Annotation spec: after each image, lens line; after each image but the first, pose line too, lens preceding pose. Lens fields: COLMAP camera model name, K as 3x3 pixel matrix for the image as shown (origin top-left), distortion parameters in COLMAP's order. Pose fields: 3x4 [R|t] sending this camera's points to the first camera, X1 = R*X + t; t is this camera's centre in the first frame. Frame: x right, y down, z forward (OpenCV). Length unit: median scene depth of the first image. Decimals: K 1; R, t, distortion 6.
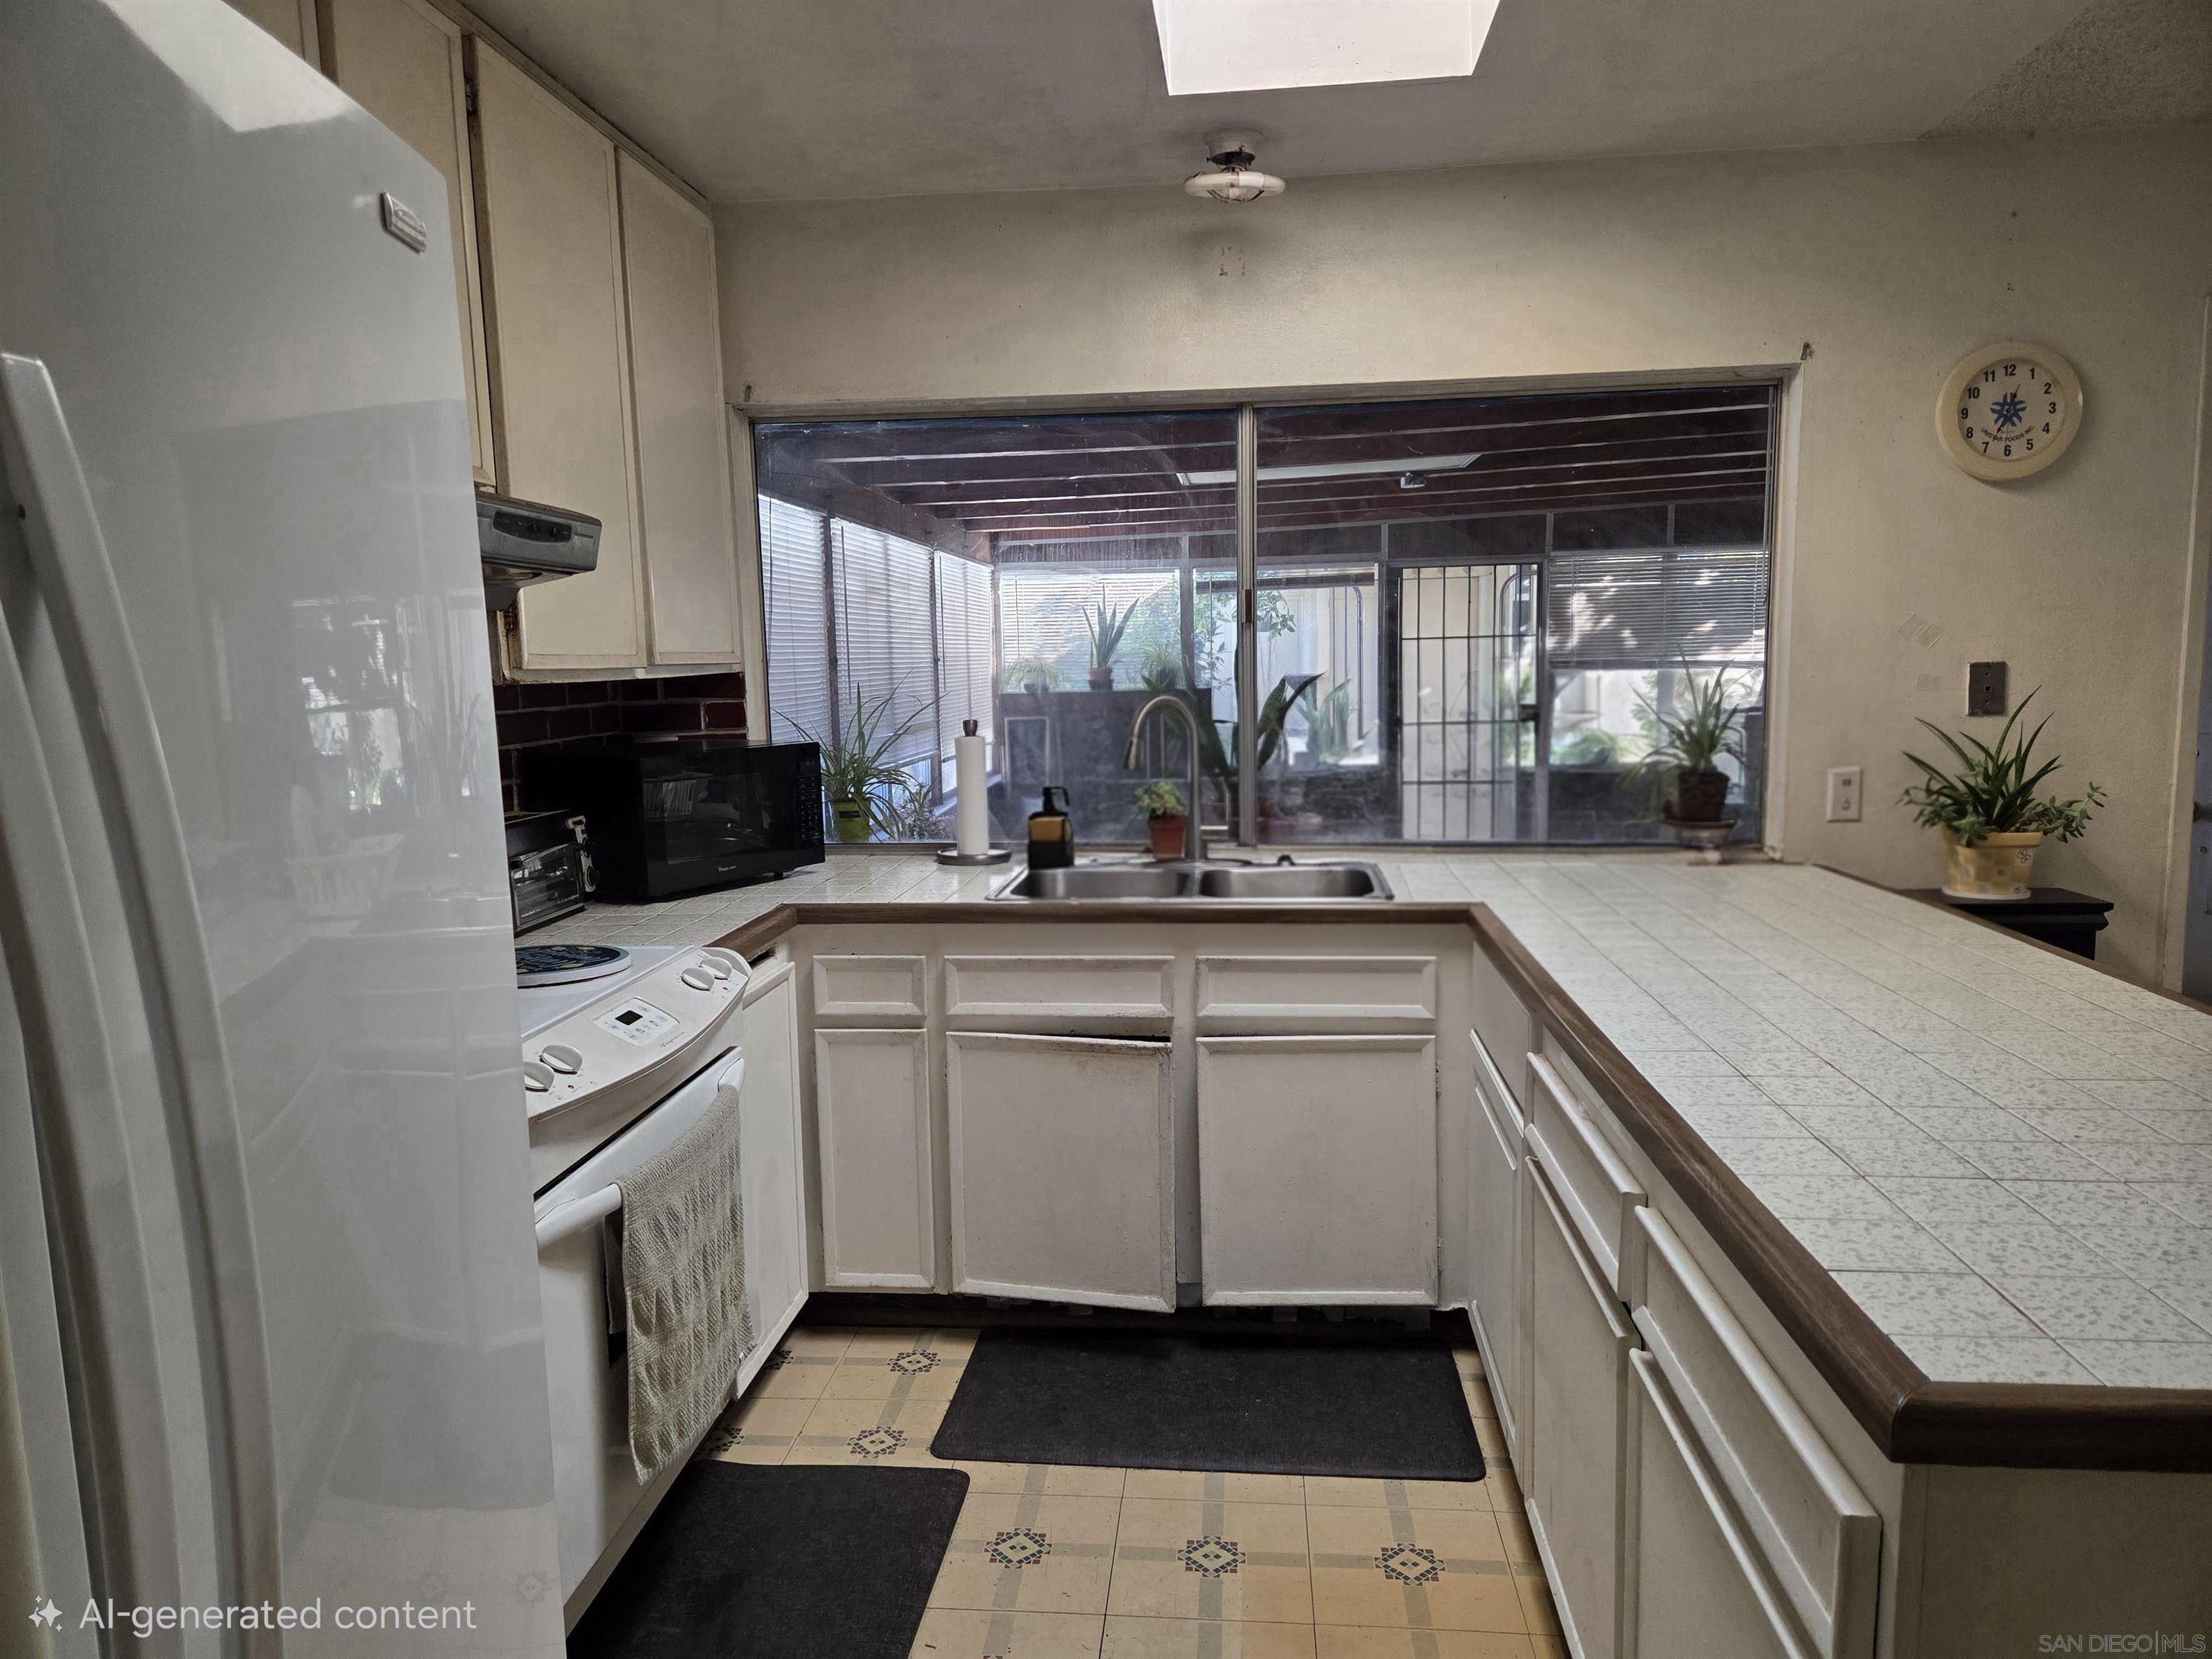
lens RADIAL K [[1476.4, 0, 1105.6], [0, 1476.4, 838.0], [0, 0, 1]] dist [0.006477, 0.000373]
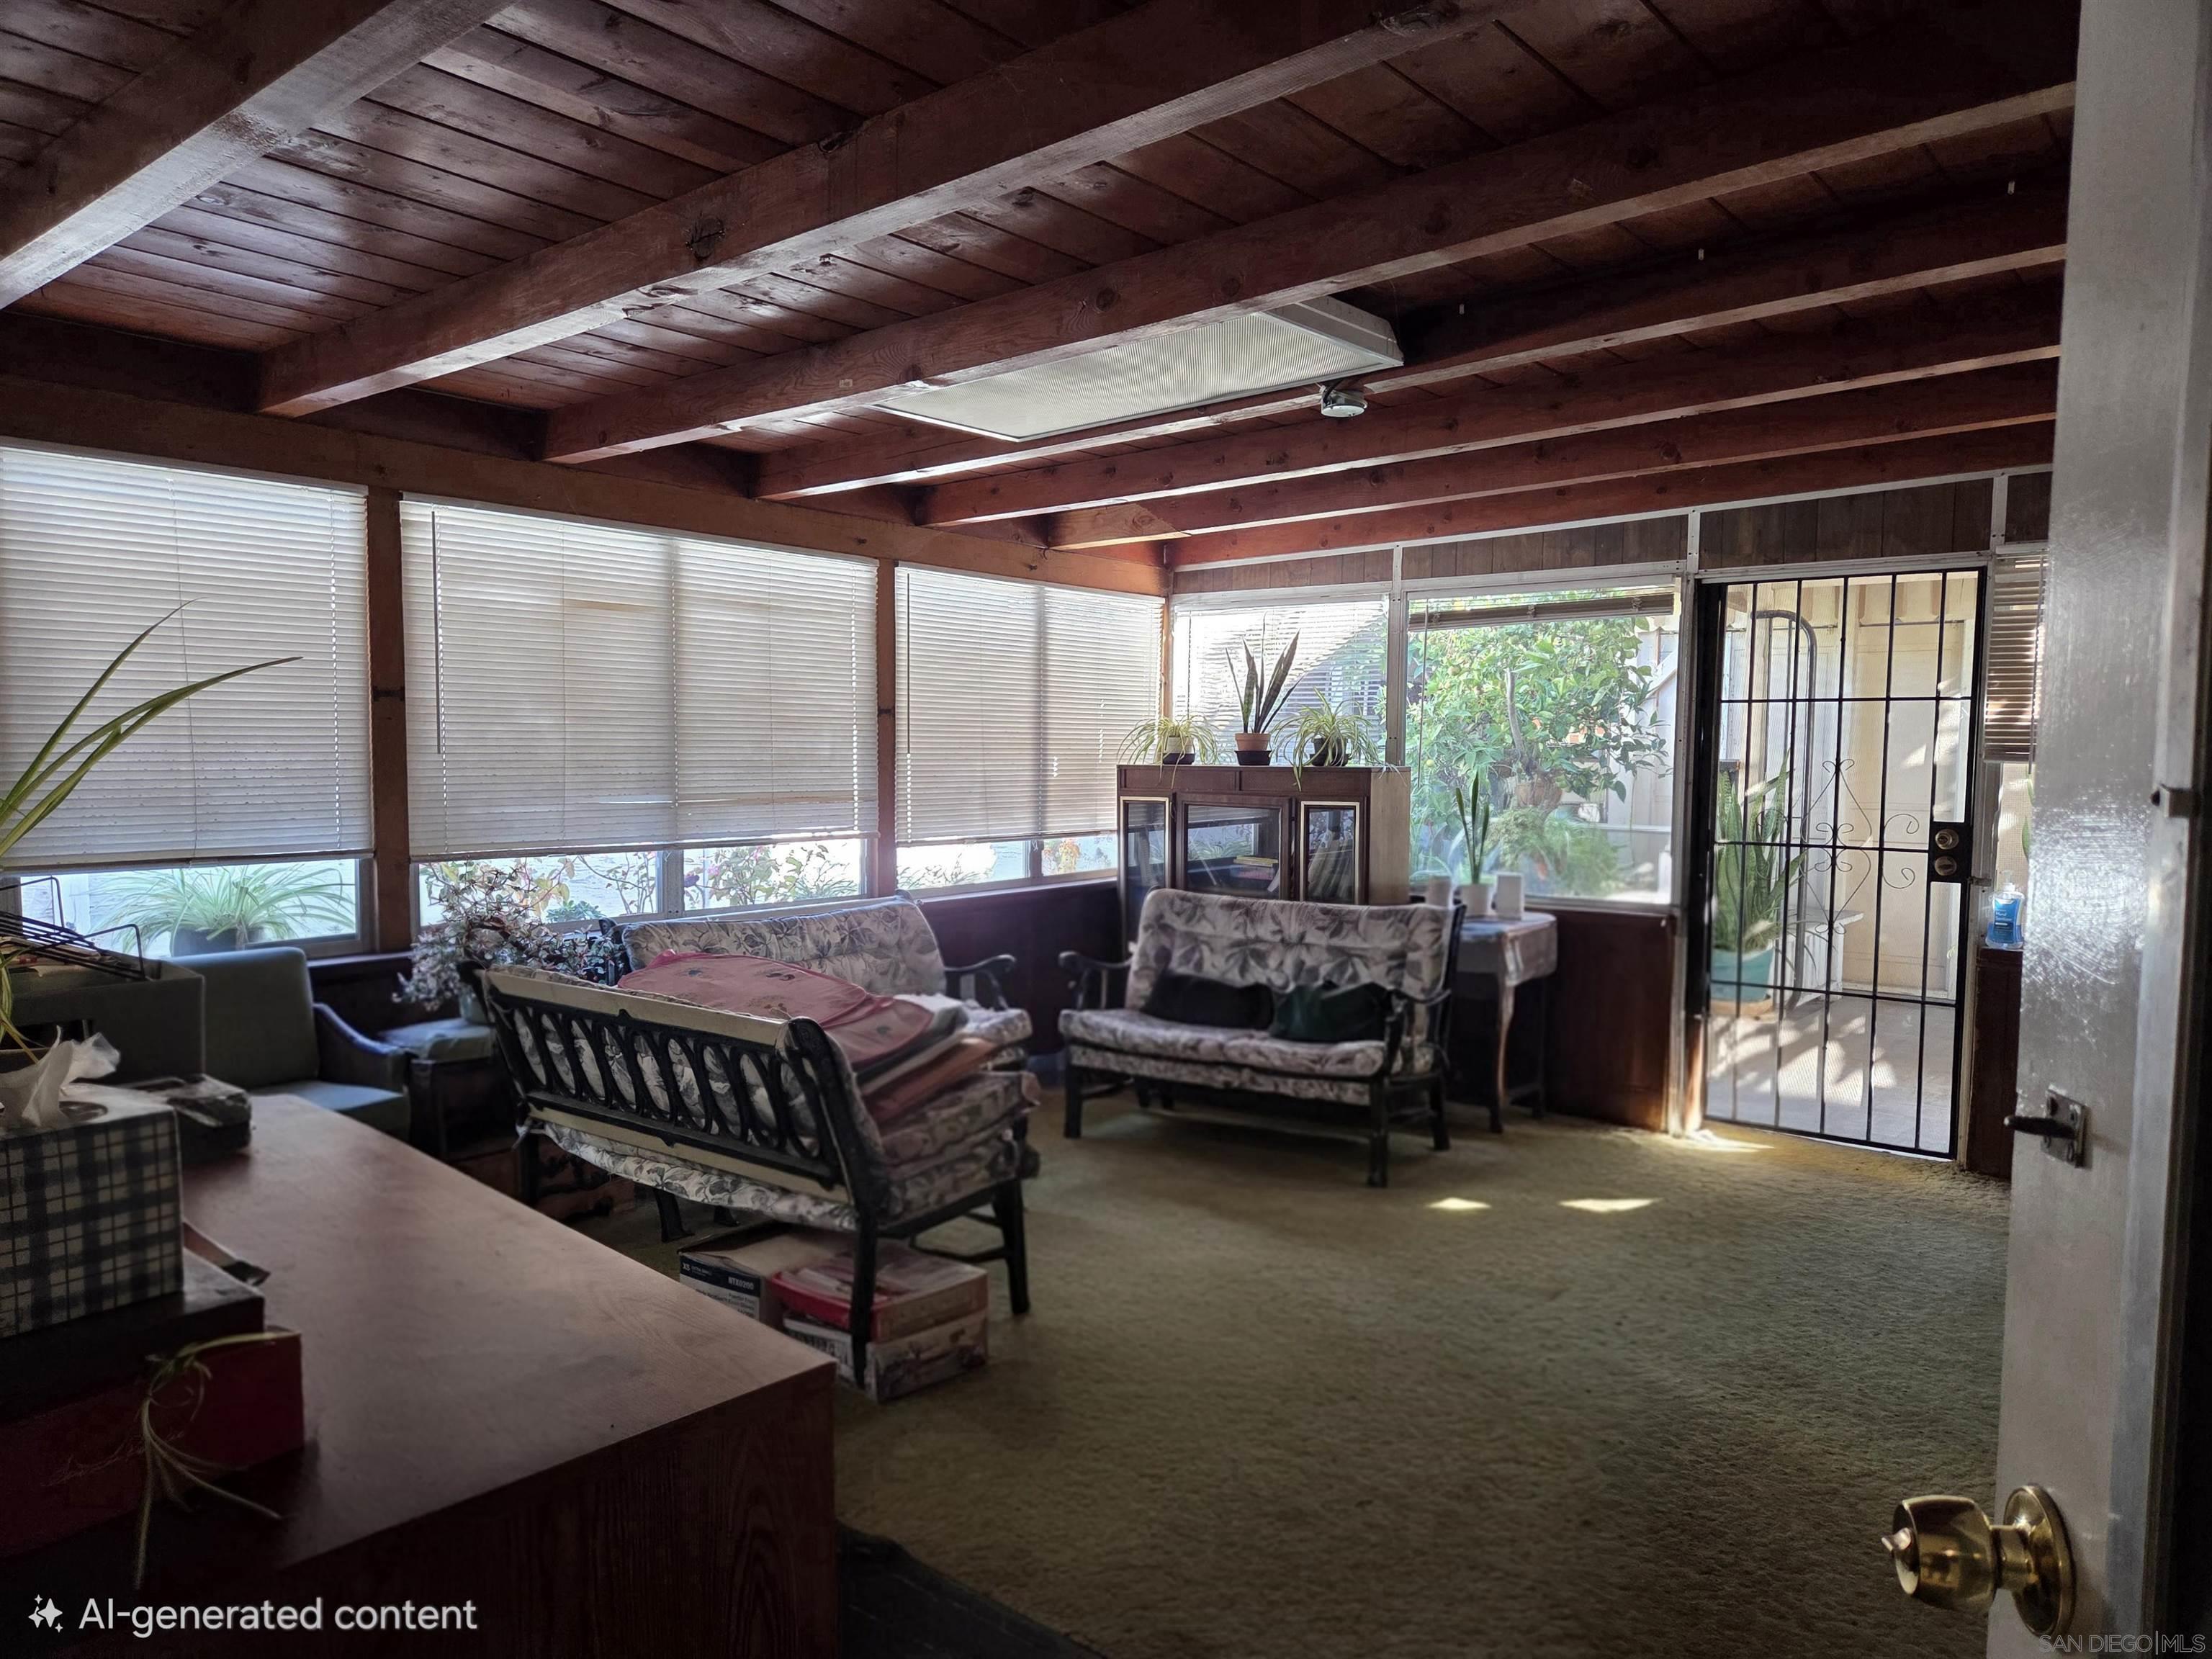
lens RADIAL K [[1476.4, 0, 1107.9], [0, 1476.4, 833.5], [0, 0, 1]] dist [0.006477, 0.000373]
pose [[0.839536, 0.061447, -0.539819, 0.323272], [-0.093304, 0.995129, -0.031834, -0.038047], [0.535233, 0.077093, 0.841179, 0.362423]]
